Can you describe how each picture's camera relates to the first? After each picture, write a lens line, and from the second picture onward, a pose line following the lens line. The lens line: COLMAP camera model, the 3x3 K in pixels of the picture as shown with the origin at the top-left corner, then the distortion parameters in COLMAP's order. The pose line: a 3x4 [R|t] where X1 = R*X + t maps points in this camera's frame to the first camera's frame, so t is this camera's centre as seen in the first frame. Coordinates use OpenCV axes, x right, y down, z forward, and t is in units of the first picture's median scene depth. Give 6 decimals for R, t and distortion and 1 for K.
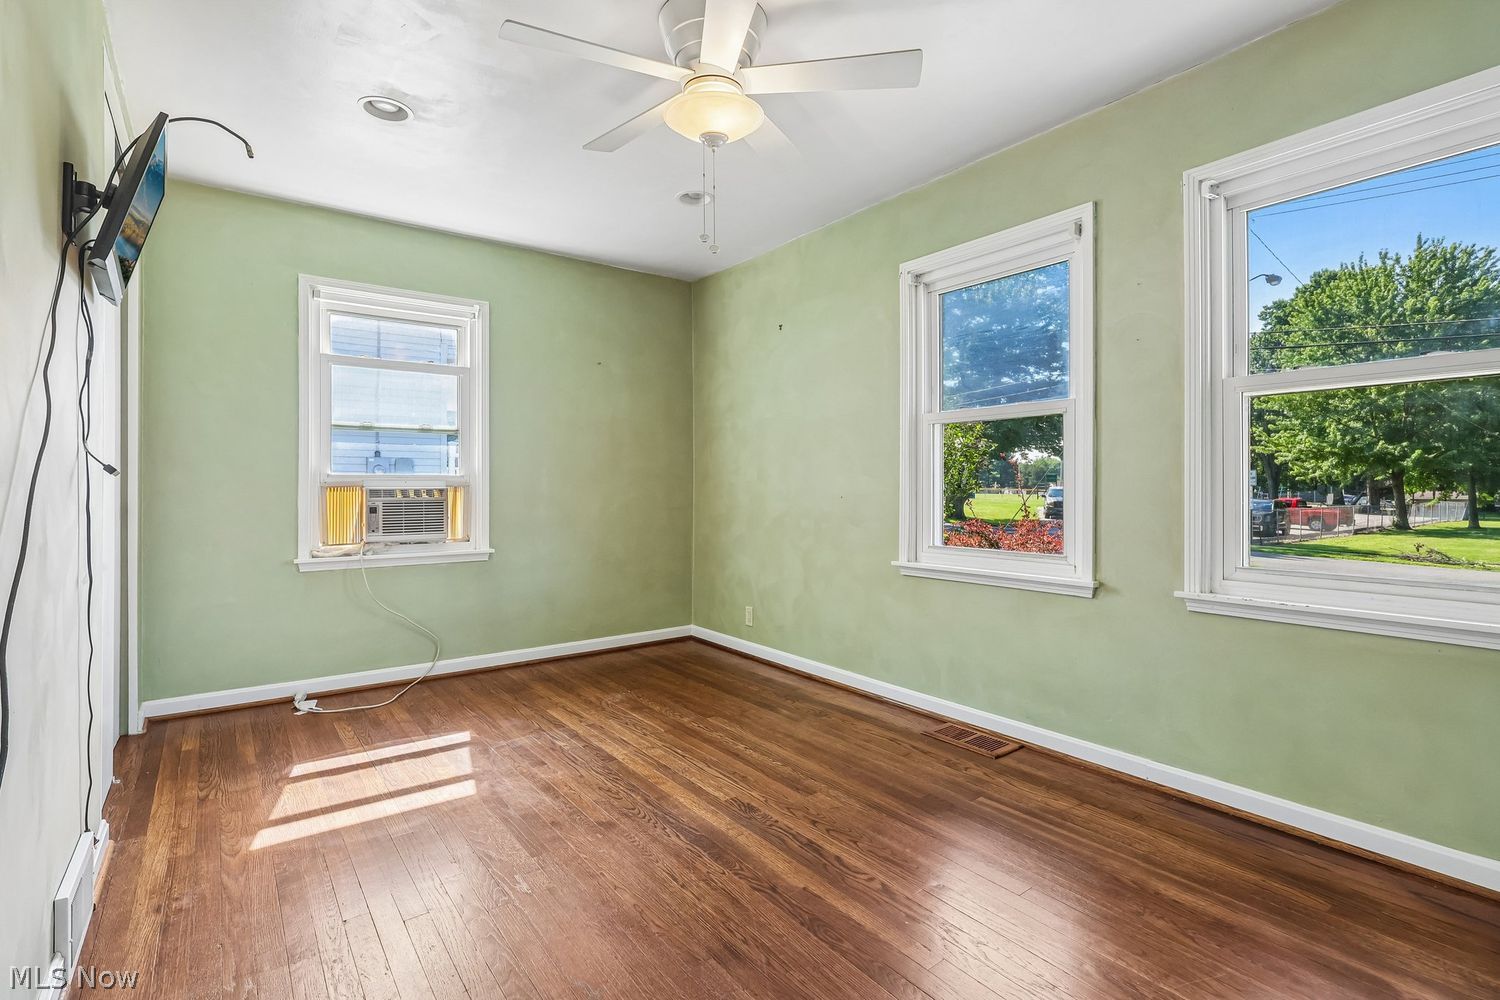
lens RADIAL K [[703.3, 0, 759.6], [0, 703.3, 484.9], [0, 0, 1]] dist [-0.002879, 0.001472]
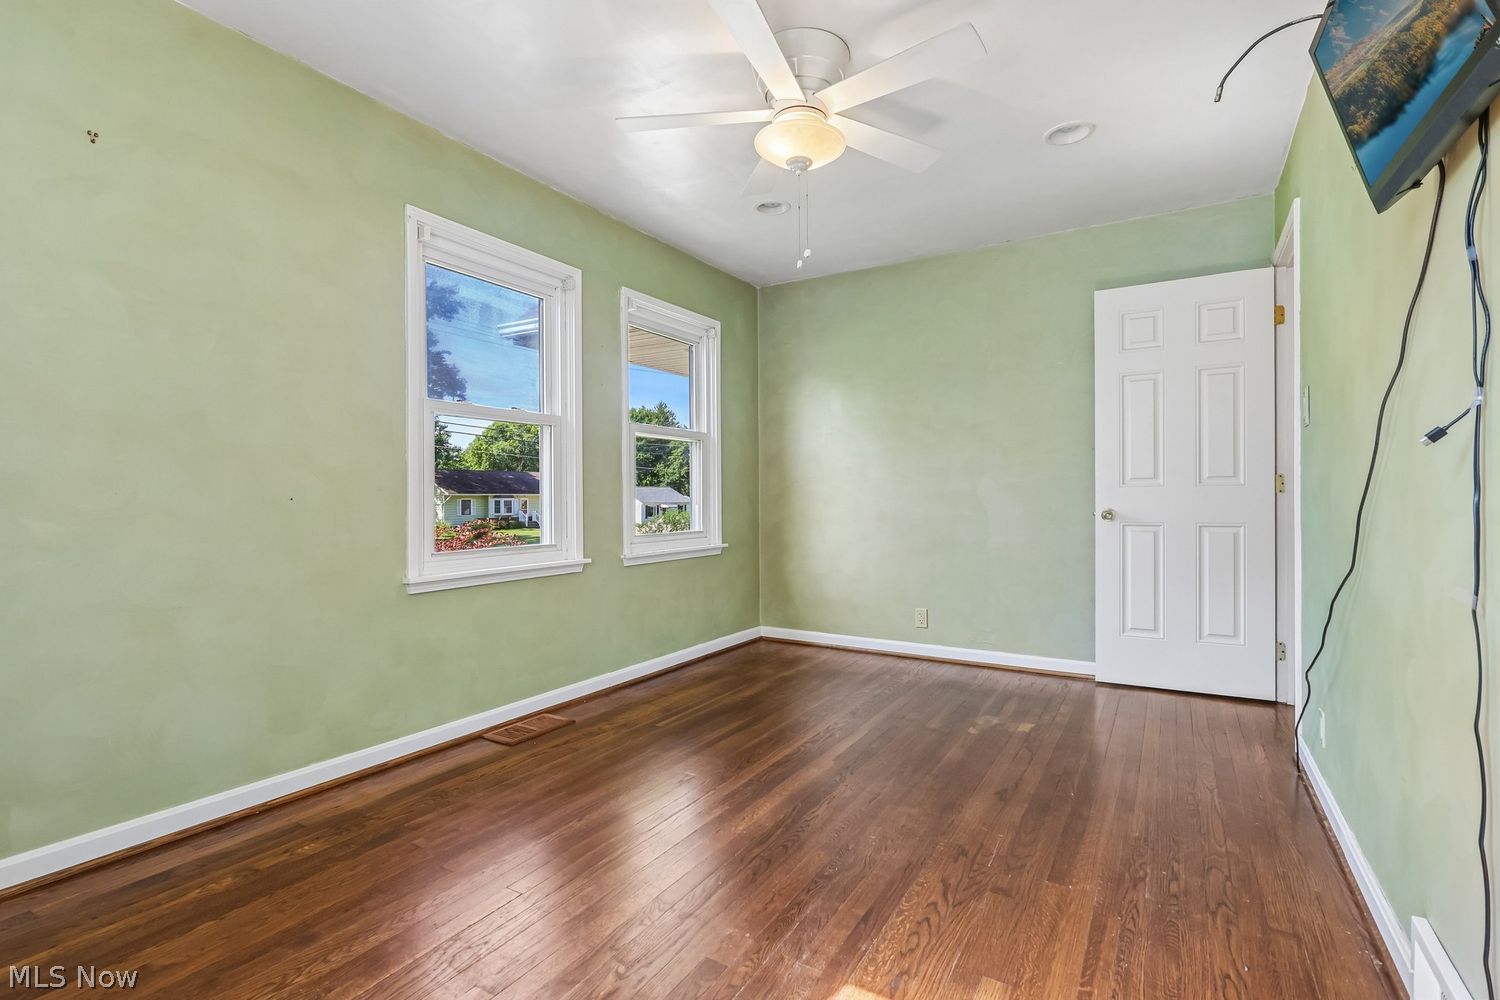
lens RADIAL K [[703.3, 0, 714.4], [0, 703.3, 502.5], [0, 0, 1]] dist [-0.002879, 0.001472]
pose [[-0.330357, -0.005163, 0.943842, -0.856308], [0.000865, 0.999983, 0.005773, 0.023644], [-0.943856, 0.002723, -0.330347, 1.202138]]
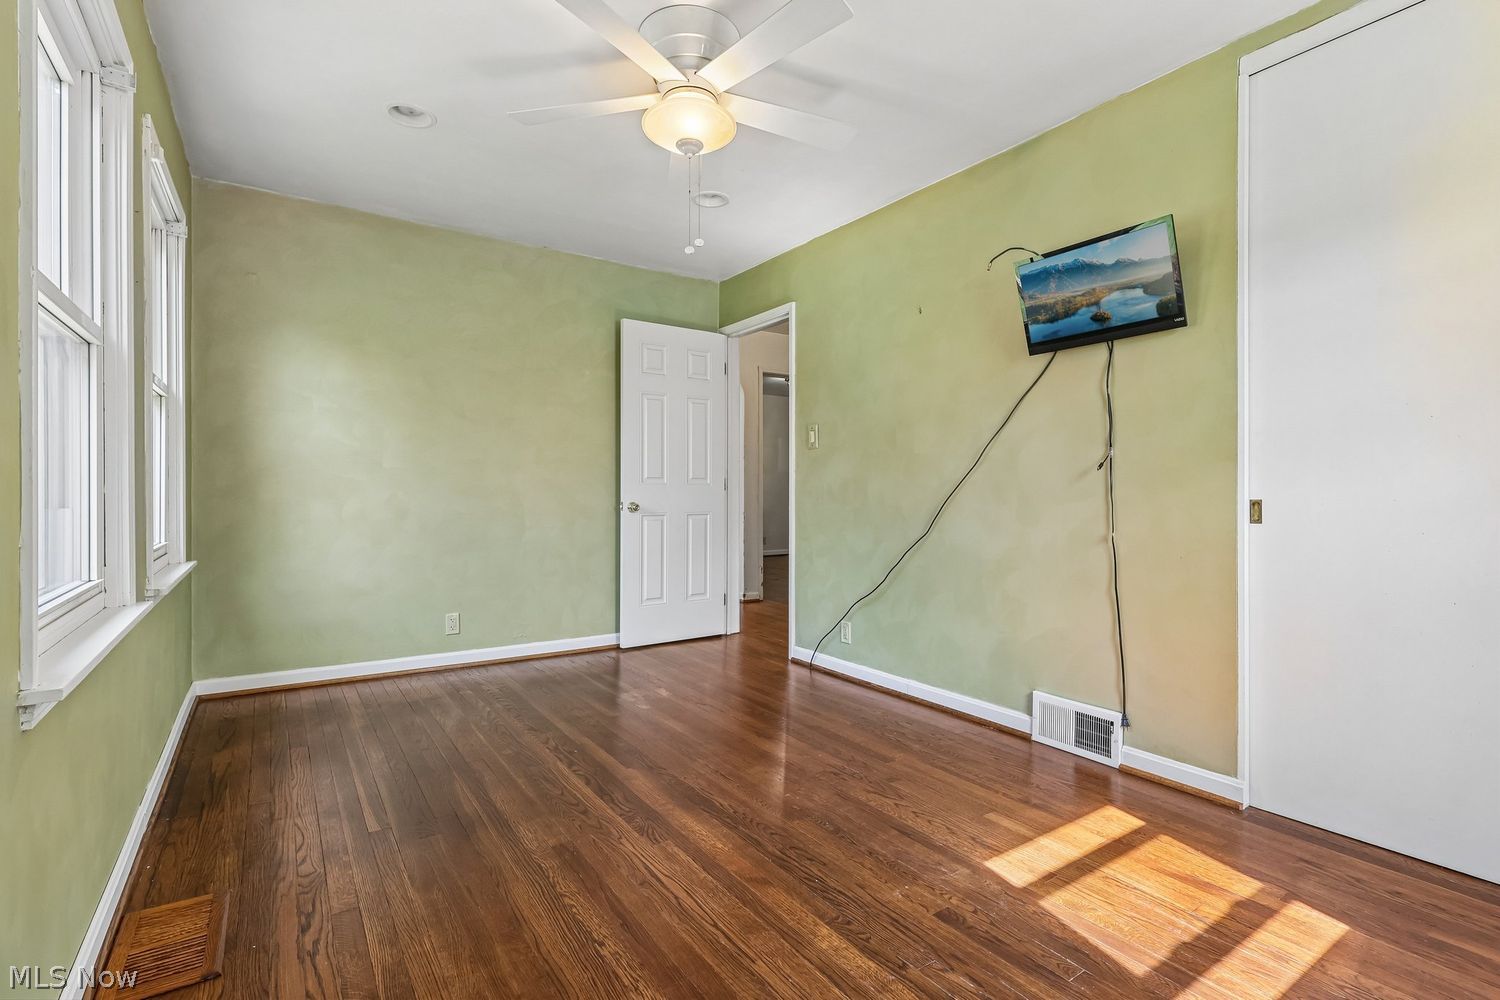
lens RADIAL K [[703.3, 0, 745.1], [0, 703.3, 494.5], [0, 0, 1]] dist [-0.002879, 0.001472]
pose [[-0.997617, -0.002730, 0.068942, -0.180502], [-0.002809, 0.999996, -0.001046, 0.027589], [-0.068938, -0.001237, -0.997620, 1.658758]]
